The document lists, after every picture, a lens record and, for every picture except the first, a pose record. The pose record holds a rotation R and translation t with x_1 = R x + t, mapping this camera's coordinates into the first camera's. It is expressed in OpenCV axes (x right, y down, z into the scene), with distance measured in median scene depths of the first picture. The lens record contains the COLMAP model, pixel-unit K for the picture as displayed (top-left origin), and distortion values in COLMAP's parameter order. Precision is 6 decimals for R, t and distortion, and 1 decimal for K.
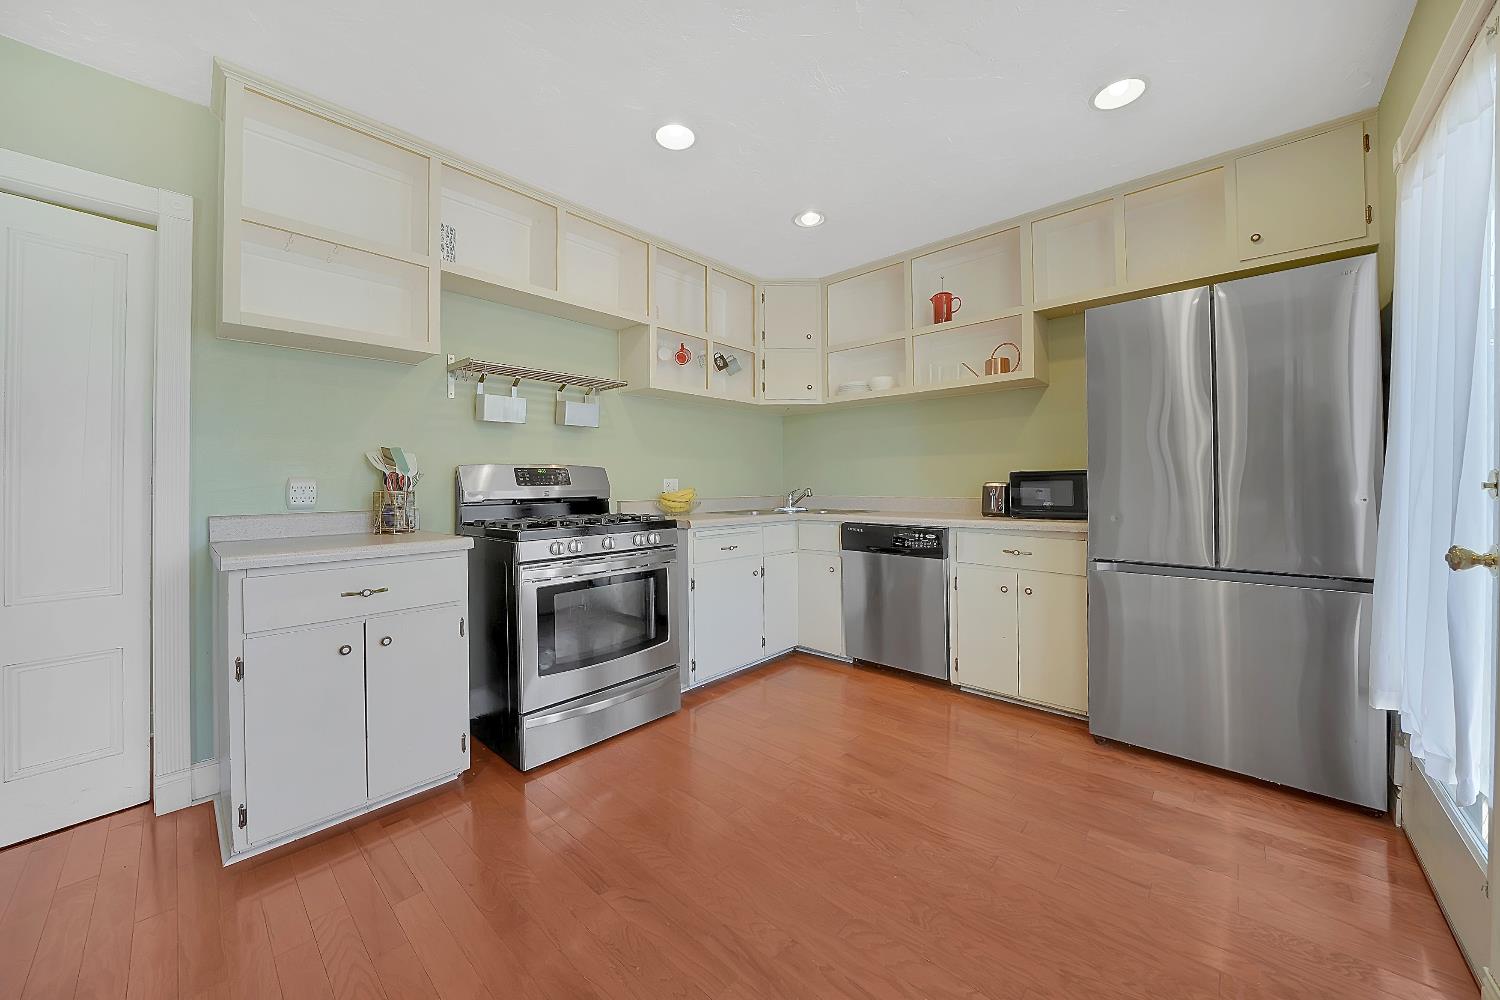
lens RADIAL K [[529.5, 0, 737.2], [0, 529.5, 484.7], [0, 0, 1]] dist [-0.022153, -0.000092]
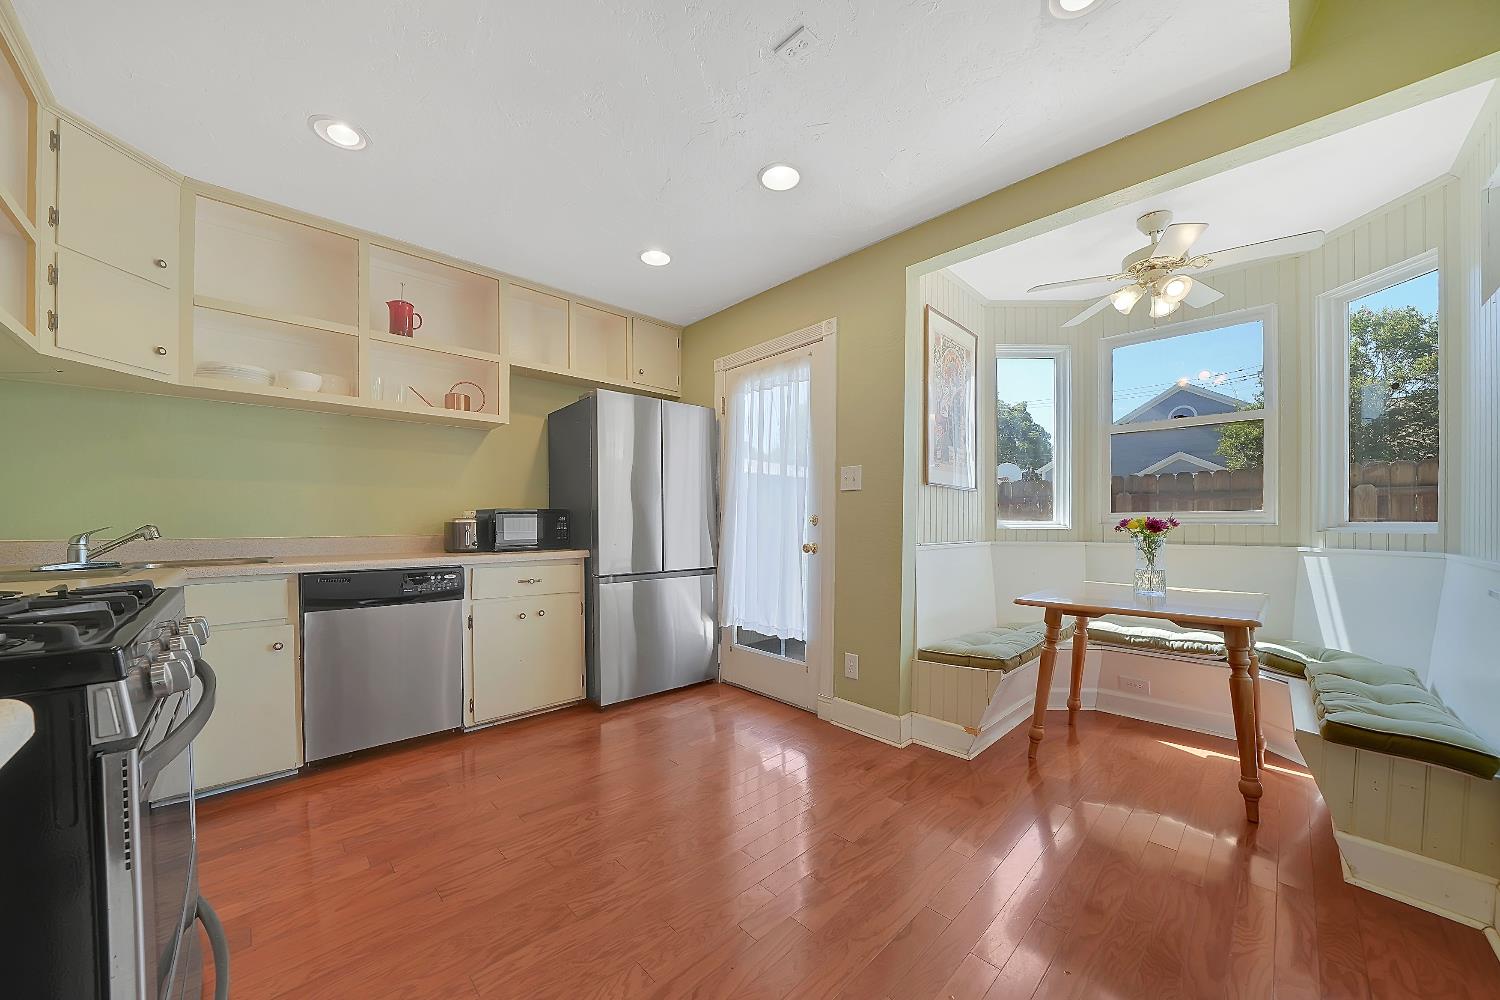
lens RADIAL K [[529.5, 0, 735.9], [0, 529.5, 526.7], [0, 0, 1]] dist [-0.022153, -0.000092]
pose [[0.068543, -0.004517, 0.997638, -0.463463], [-0.000043, 0.999990, 0.004531, 0.007053], [-0.997648, -0.000354, 0.068542, 0.403449]]
